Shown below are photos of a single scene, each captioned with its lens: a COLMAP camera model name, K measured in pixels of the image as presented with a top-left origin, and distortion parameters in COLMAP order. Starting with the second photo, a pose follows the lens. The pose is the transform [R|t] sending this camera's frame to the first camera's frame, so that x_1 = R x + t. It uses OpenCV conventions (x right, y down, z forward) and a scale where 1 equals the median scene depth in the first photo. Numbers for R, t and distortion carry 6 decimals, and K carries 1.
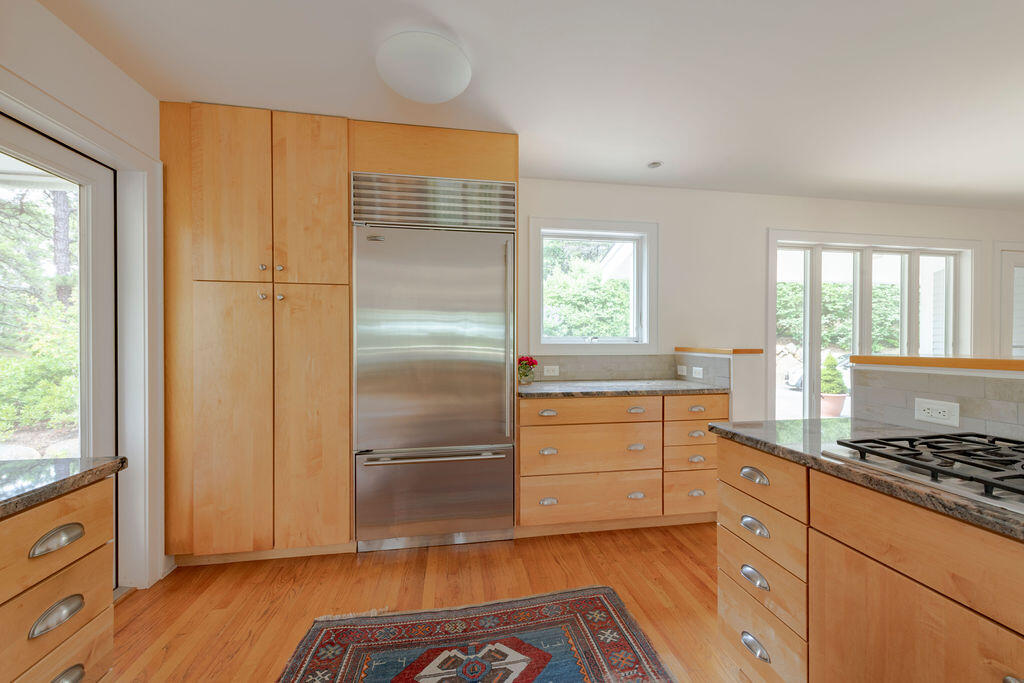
lens RADIAL K [[402.5, 0, 520.6], [0, 402.5, 344.7], [0, 0, 1]] dist [0.011829, -0.000443]
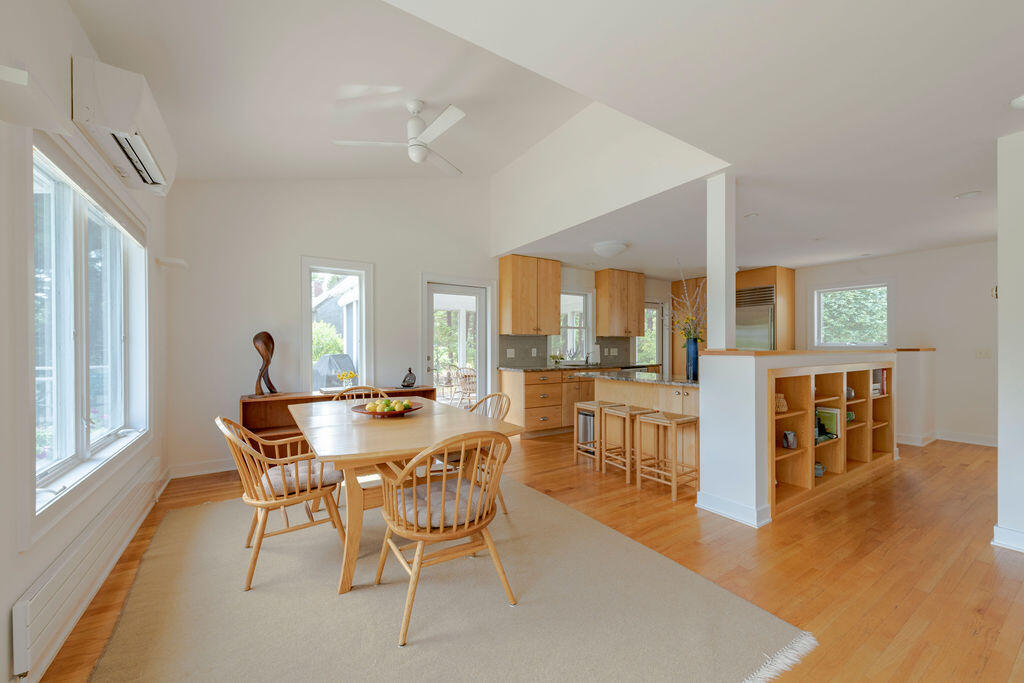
lens RADIAL K [[402.5, 0, 520.6], [0, 402.5, 344.7], [0, 0, 1]] dist [0.011829, -0.000443]
pose [[0.400748, -0.006999, -0.916161, 1.610697], [-0.002377, 0.999960, -0.008679, 0.012936], [0.916185, 0.005656, 0.400716, -1.455628]]
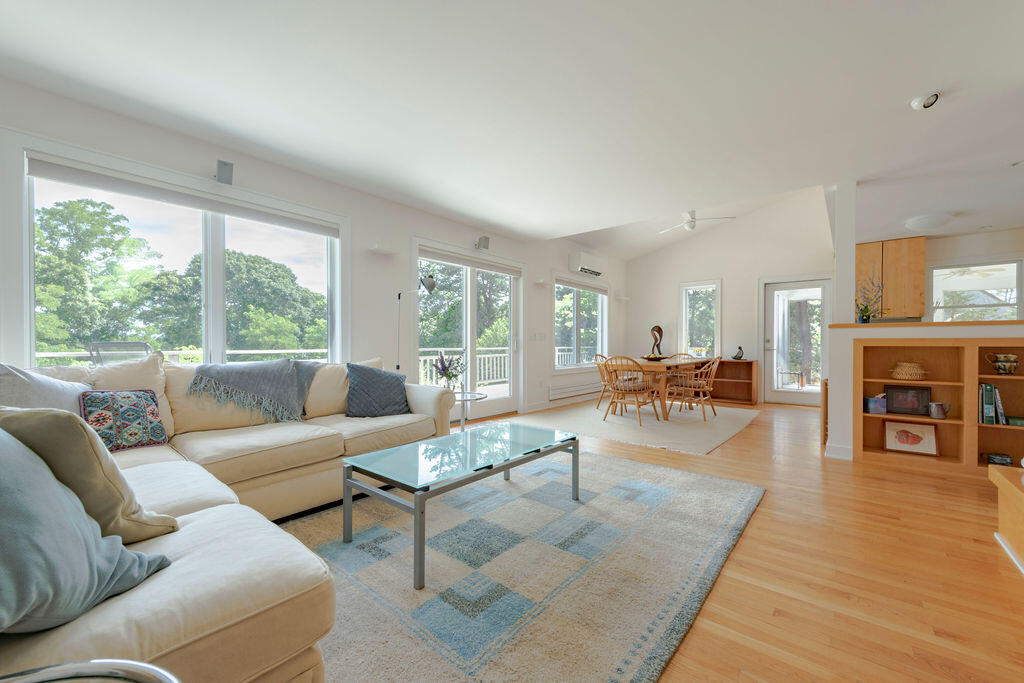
lens RADIAL K [[402.5, 0, 520.6], [0, 402.5, 344.7], [0, 0, 1]] dist [0.011829, -0.000443]
pose [[-0.751803, -0.001456, -0.659386, 2.604070], [-0.005888, 0.999973, 0.004506, 0.087758], [0.659362, 0.007270, -0.751791, -0.123718]]
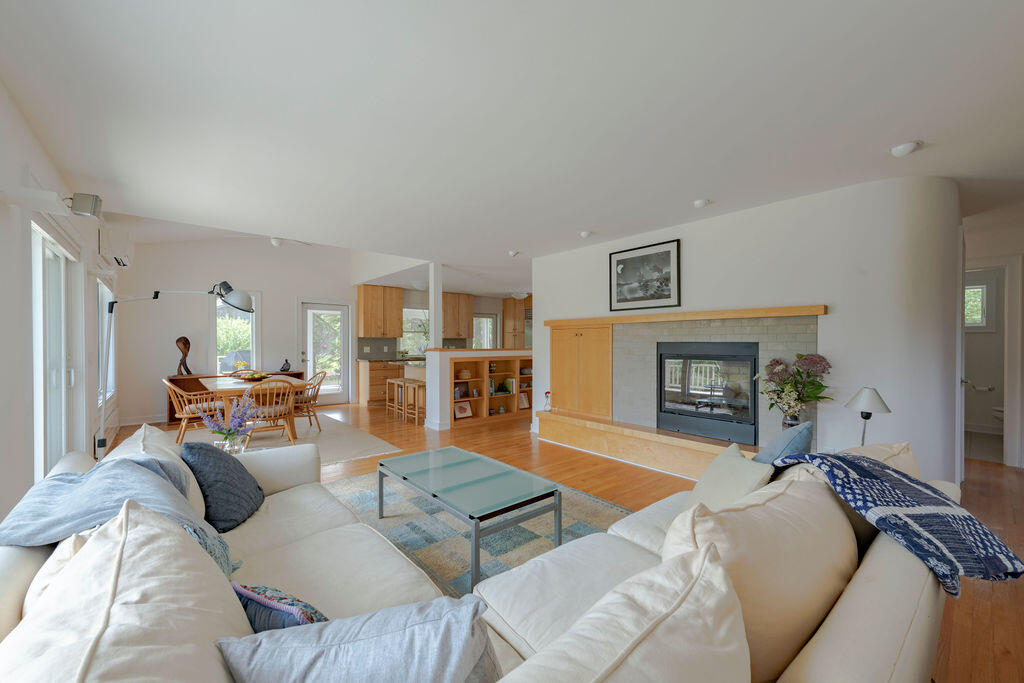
lens RADIAL K [[402.5, 0, 520.6], [0, 402.5, 344.7], [0, 0, 1]] dist [0.011829, -0.000443]
pose [[0.524734, 0.004677, -0.851253, 3.048200], [-0.005873, 0.999981, 0.001874, -0.014328], [0.851246, 0.004016, 0.524752, -1.272737]]
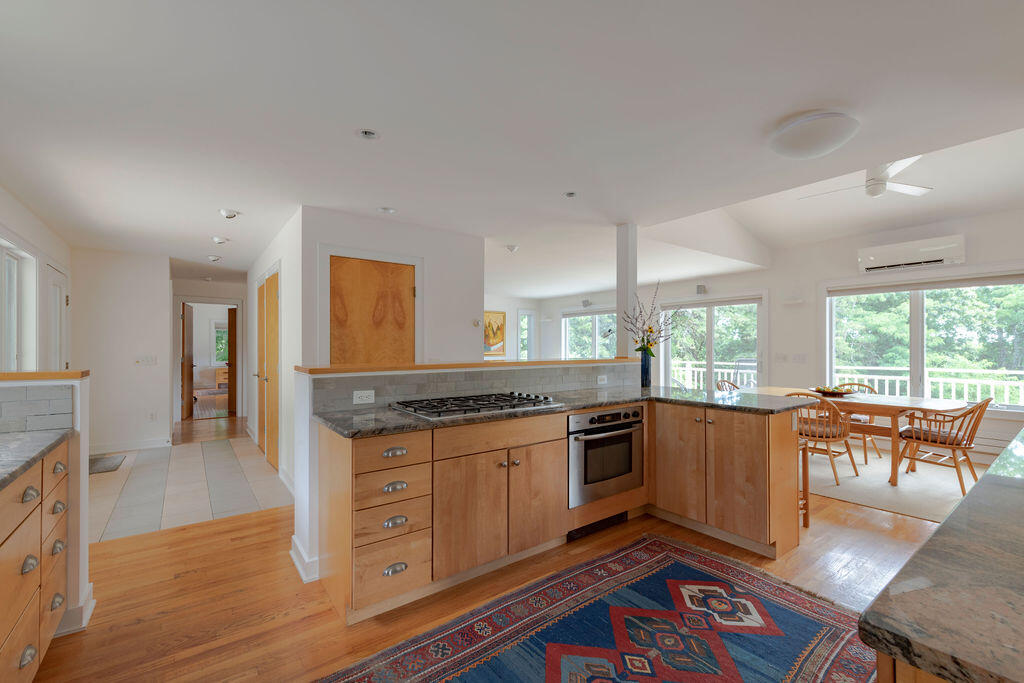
lens RADIAL K [[437.7, 0, 519.4], [0, 437.7, 345.1], [0, 0, 1]] dist [0.015270, -0.005170]
pose [[-0.464716, 0.003669, 0.885452, -0.527788], [0.005737, 0.999983, -0.001132, -0.030168], [-0.885441, 0.004553, -0.464729, 0.687183]]
